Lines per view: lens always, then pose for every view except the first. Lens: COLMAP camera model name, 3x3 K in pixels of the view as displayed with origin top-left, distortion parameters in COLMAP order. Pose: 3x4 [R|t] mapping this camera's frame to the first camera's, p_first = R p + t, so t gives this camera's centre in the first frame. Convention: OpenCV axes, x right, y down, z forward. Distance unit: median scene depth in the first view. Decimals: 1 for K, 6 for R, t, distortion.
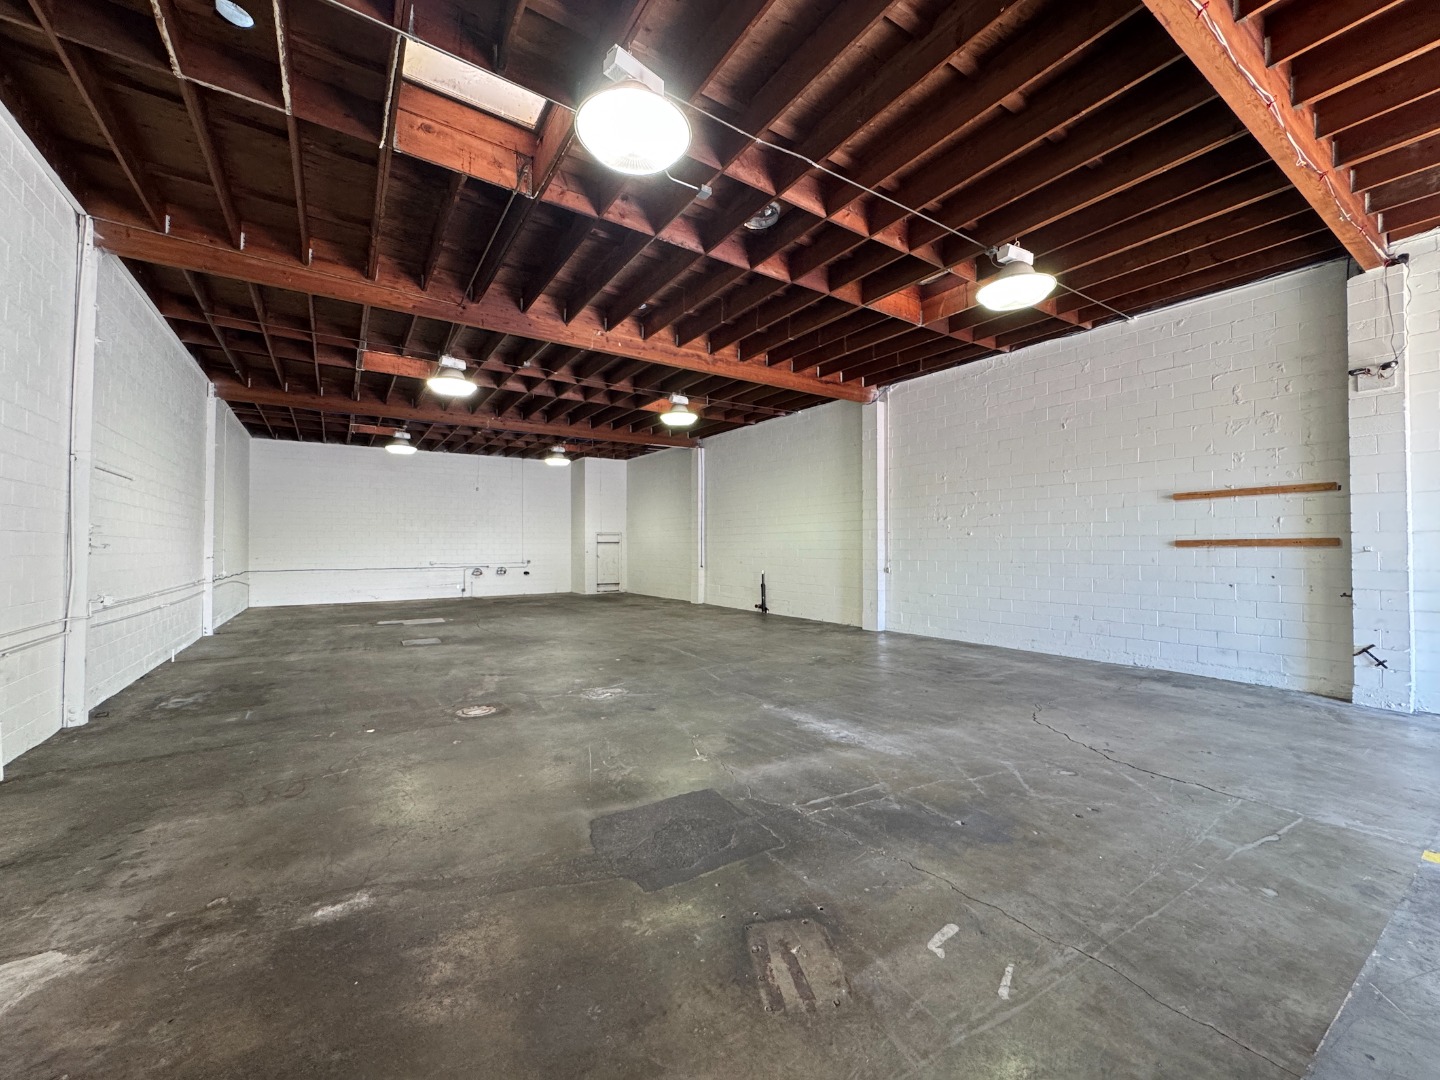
lens RADIAL K [[578.9, 0, 720.0], [0, 578.9, 540.0], [0, 0, 1]] dist [-0.001005, -0.000124]
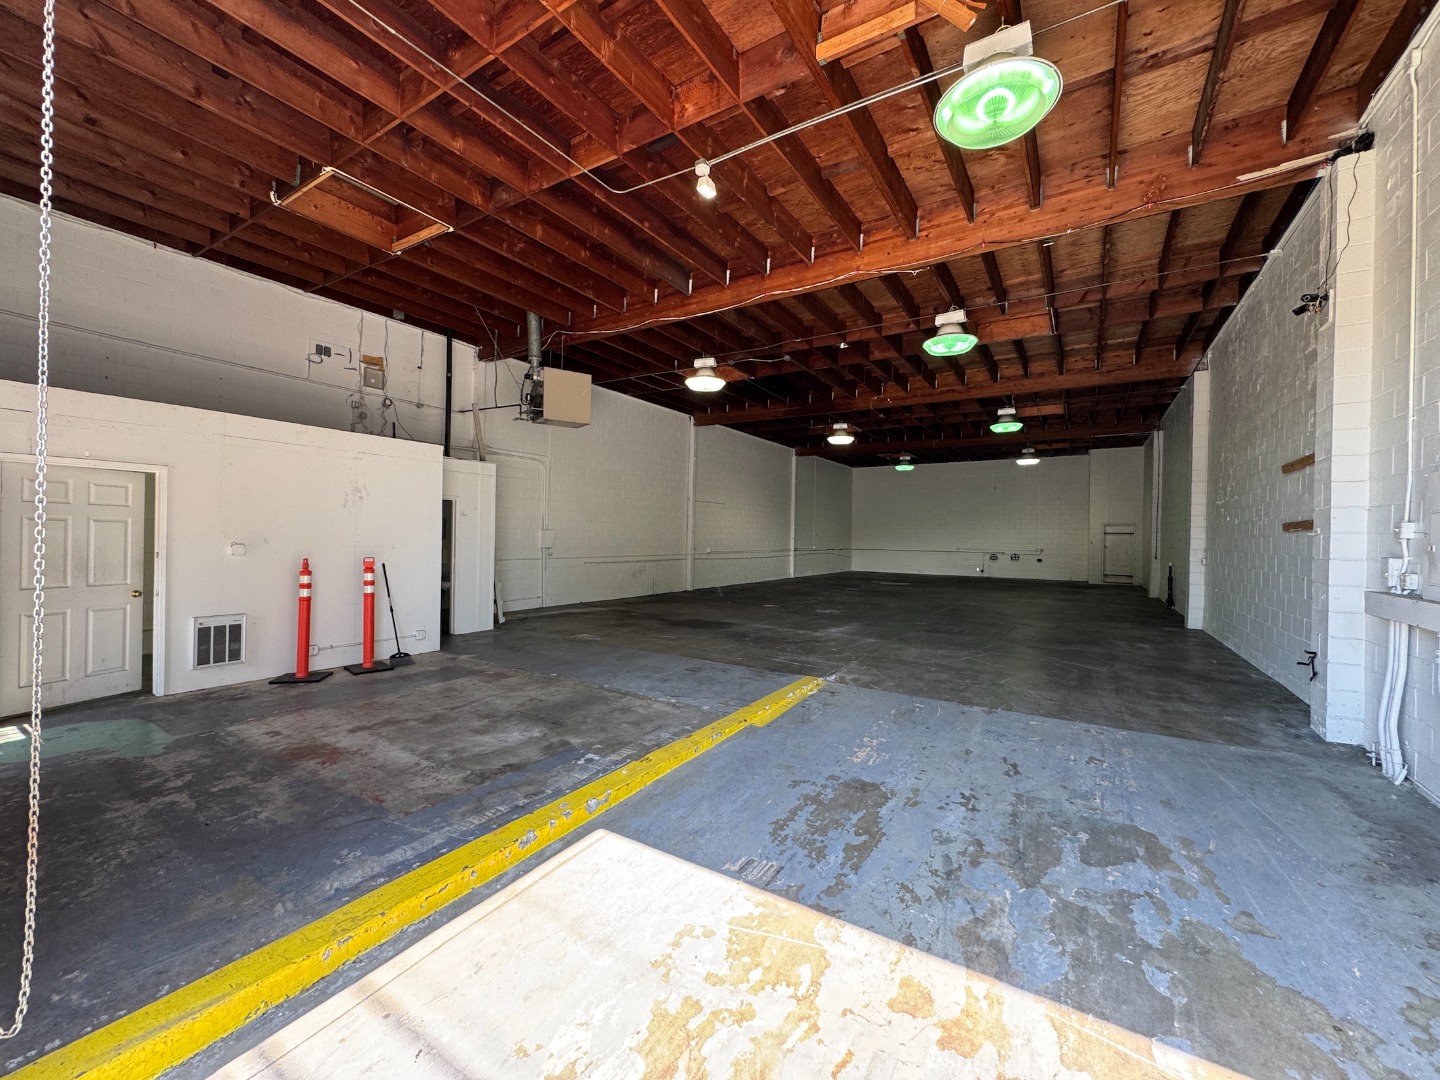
lens RADIAL K [[578.9, 0, 720.0], [0, 578.9, 540.0], [0, 0, 1]] dist [-0.001005, -0.000124]
pose [[0.412407, 0.014191, -0.910889, 0.462834], [-0.004778, 0.999899, 0.013415, 0.006662], [0.910987, -0.001180, 0.412433, -0.020711]]
